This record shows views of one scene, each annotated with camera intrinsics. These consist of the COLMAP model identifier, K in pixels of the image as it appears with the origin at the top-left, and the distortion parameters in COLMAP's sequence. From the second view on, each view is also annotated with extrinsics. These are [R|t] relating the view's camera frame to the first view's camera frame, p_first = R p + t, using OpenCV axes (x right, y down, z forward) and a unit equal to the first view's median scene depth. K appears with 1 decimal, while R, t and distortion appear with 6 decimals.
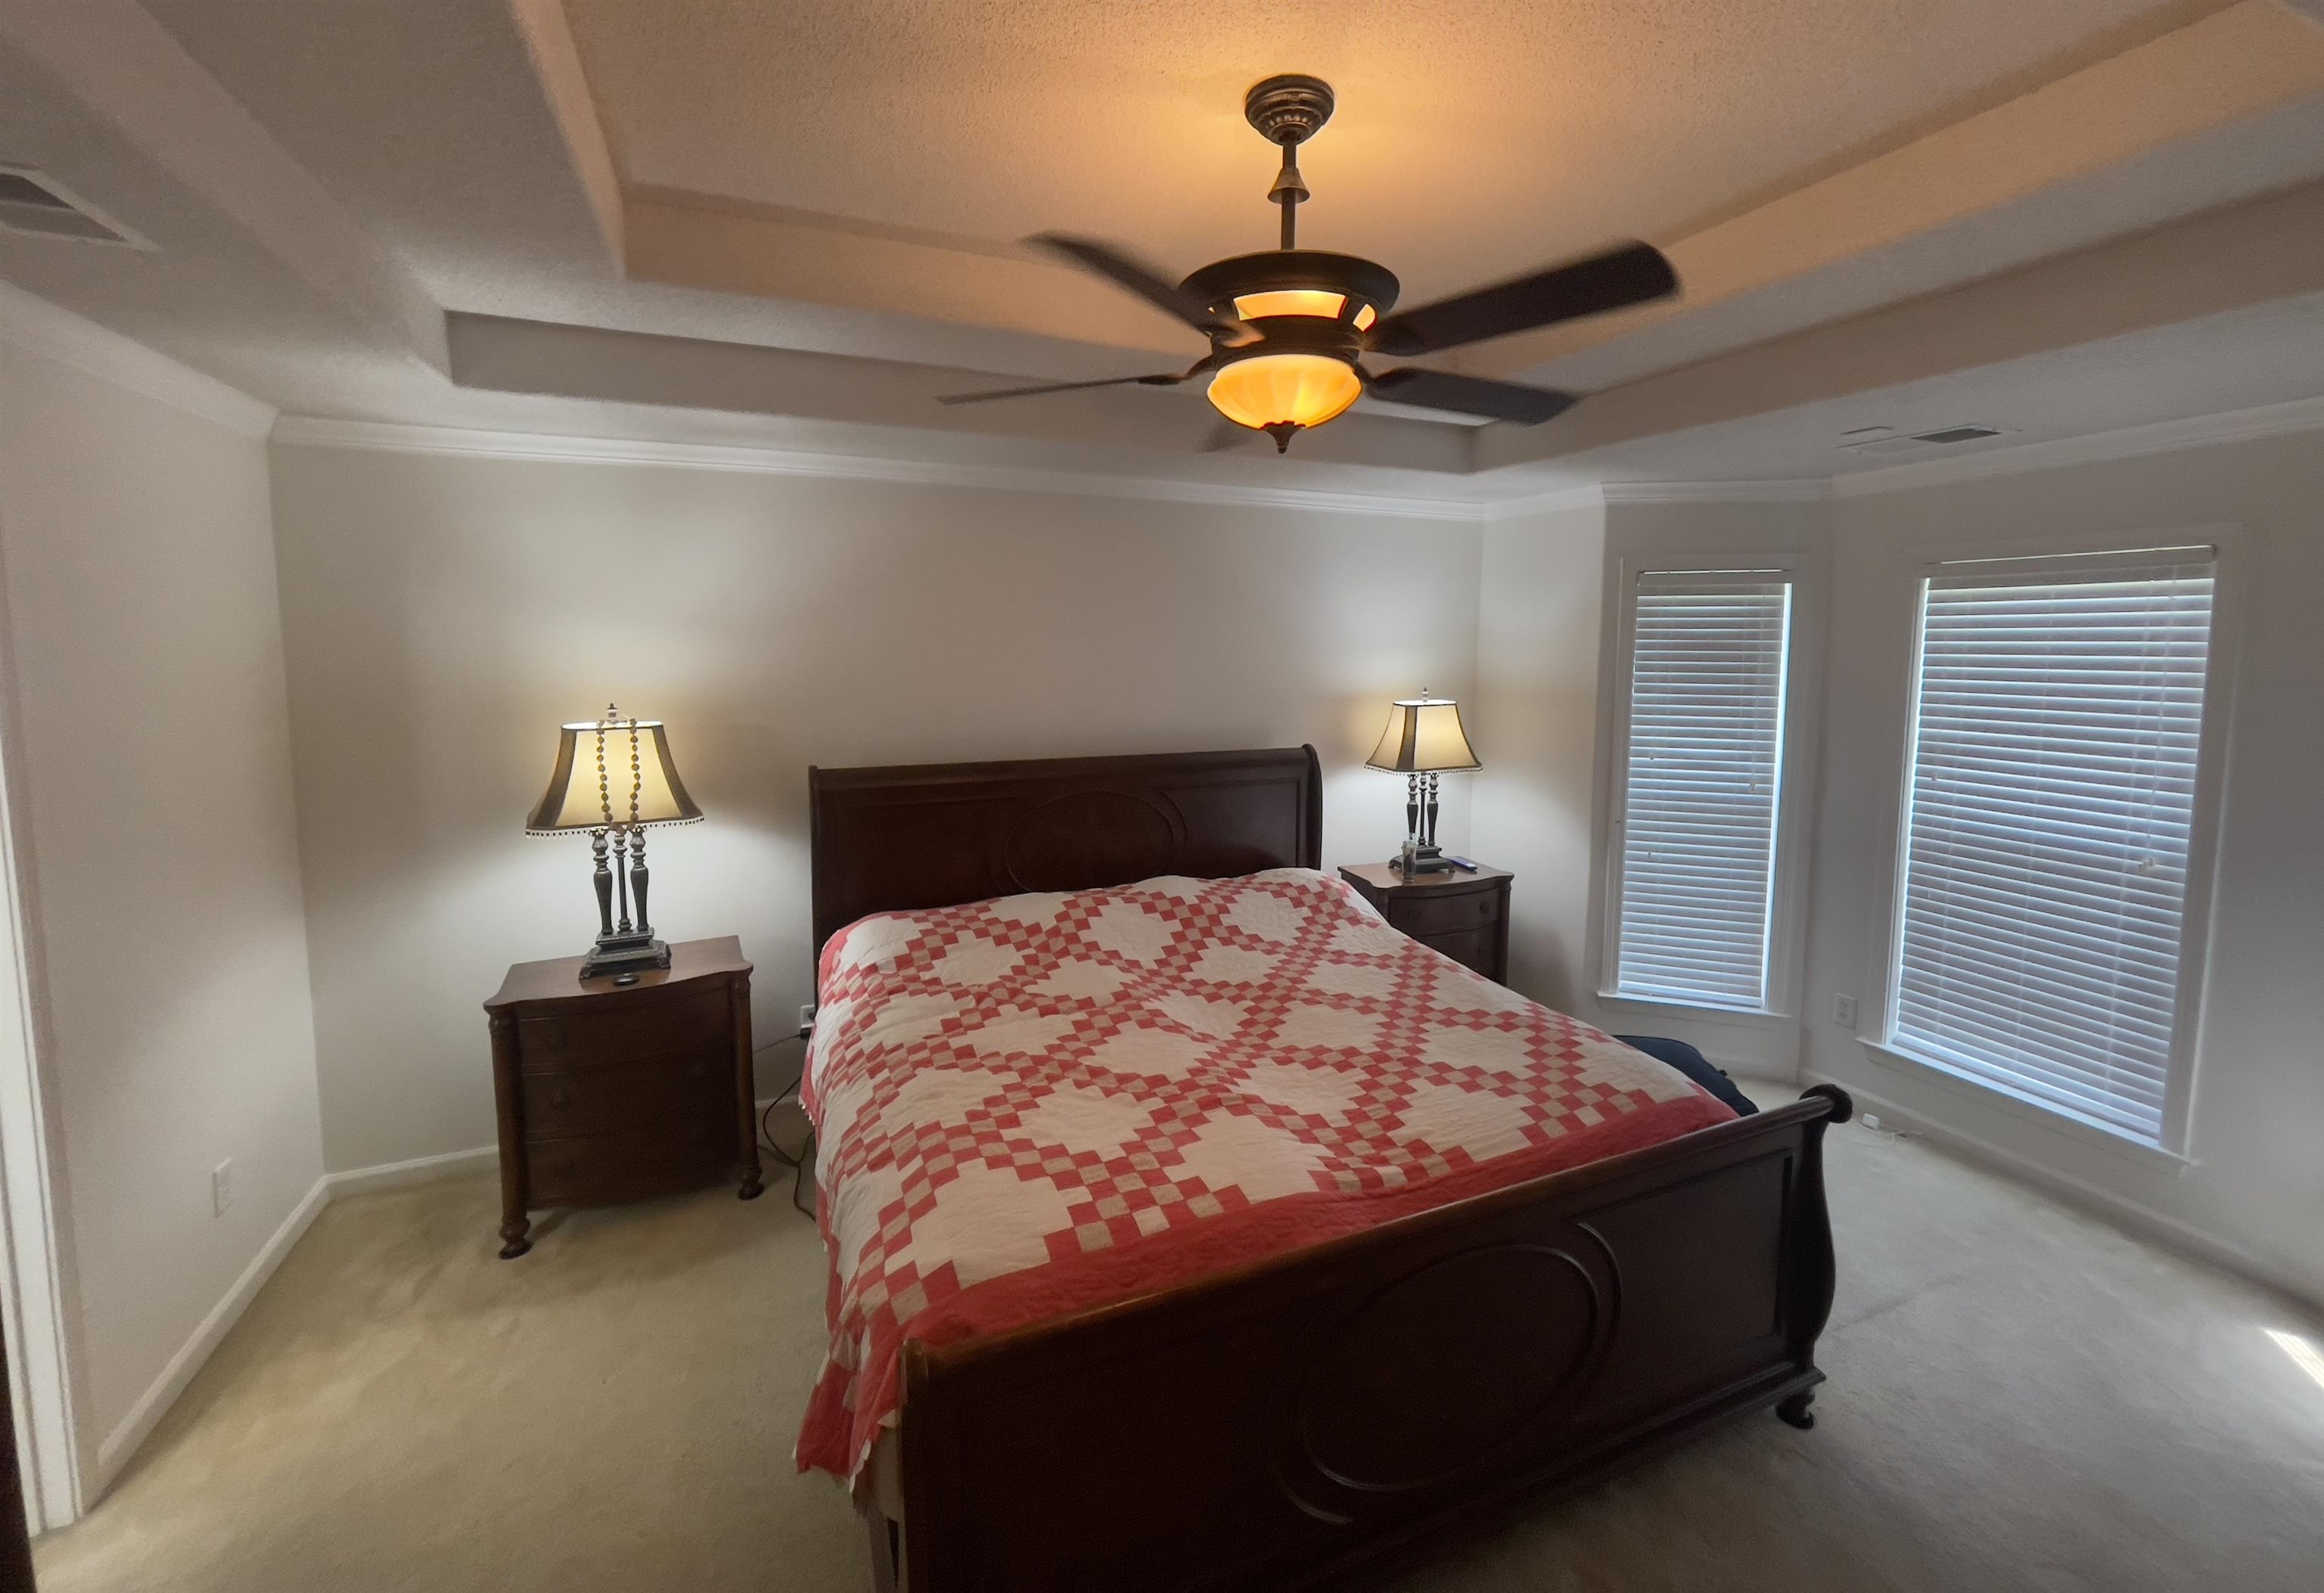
lens RADIAL K [[913.6, 0, 1152.7], [0, 913.6, 713.8], [0, 0, 1]] dist [-0.003573, -0.000721]
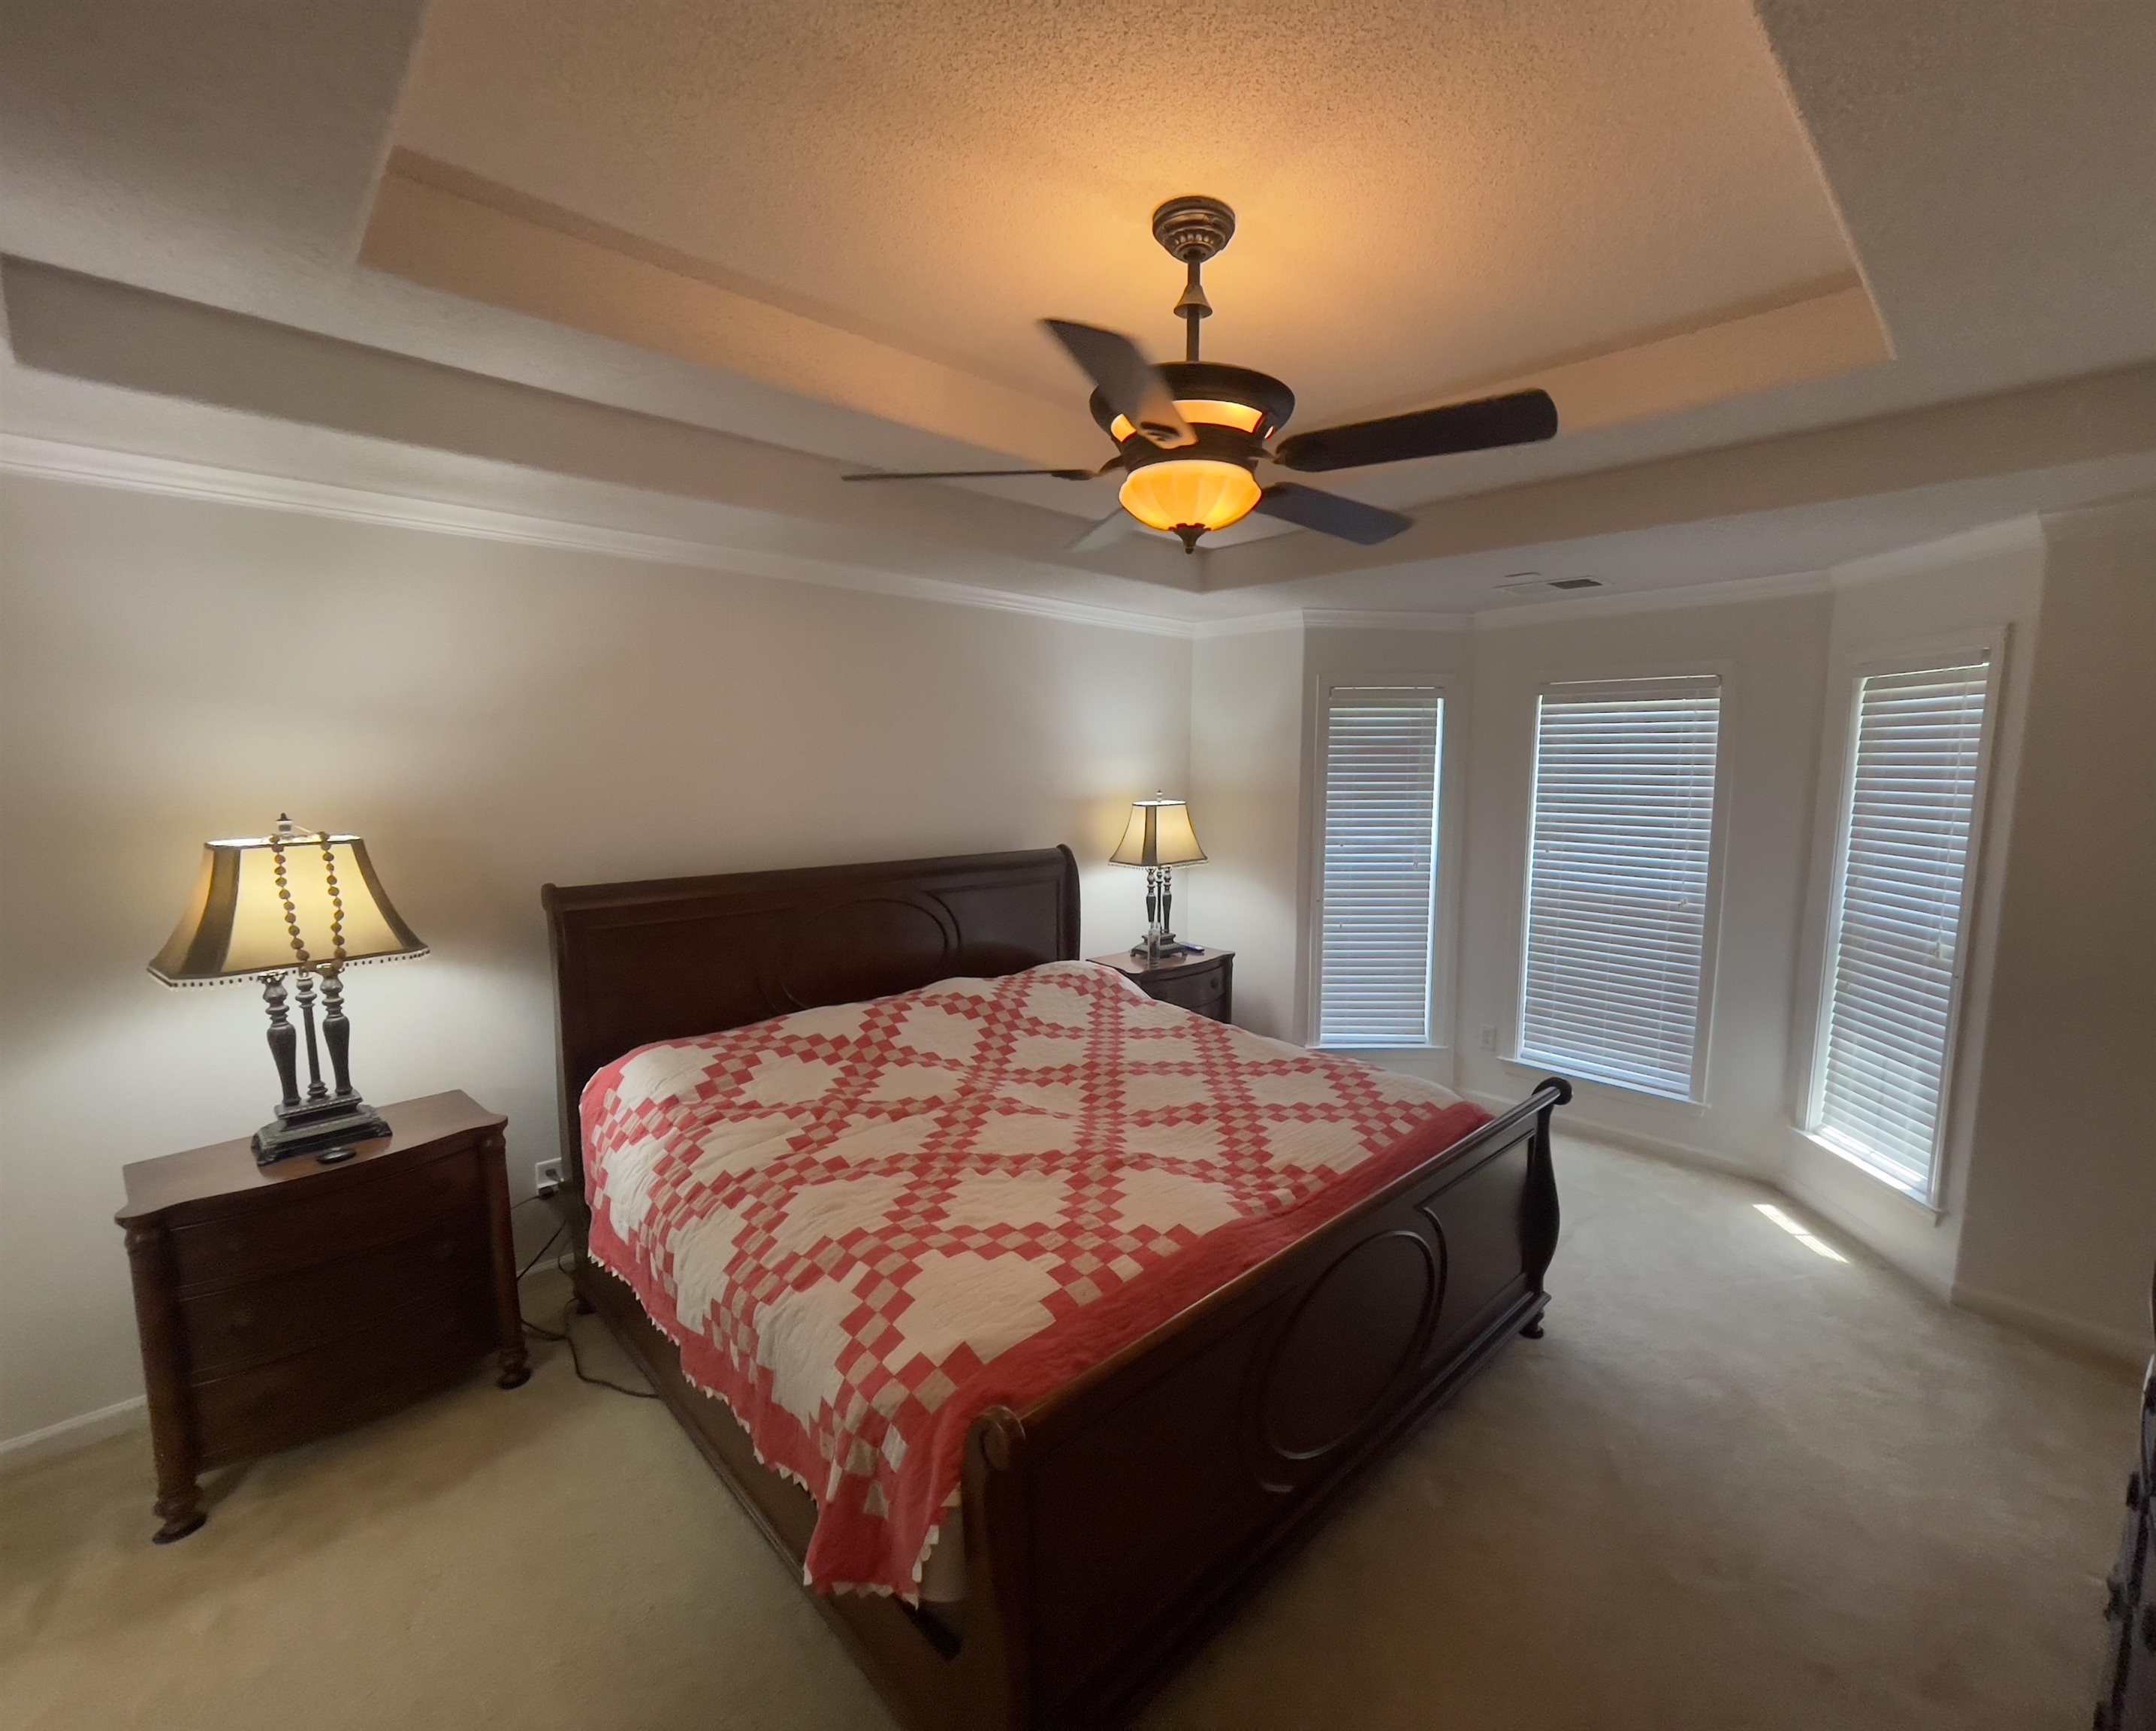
lens RADIAL K [[920.5, 0, 1078.0], [0, 920.5, 865.5], [0, 0, 1]] dist [0.001522, 0.000555]
pose [[0.931215, -0.040275, 0.362238, -0.252180], [0.028530, 0.998881, 0.037717, 0.024077], [-0.363351, -0.024787, 0.931322, 0.014037]]
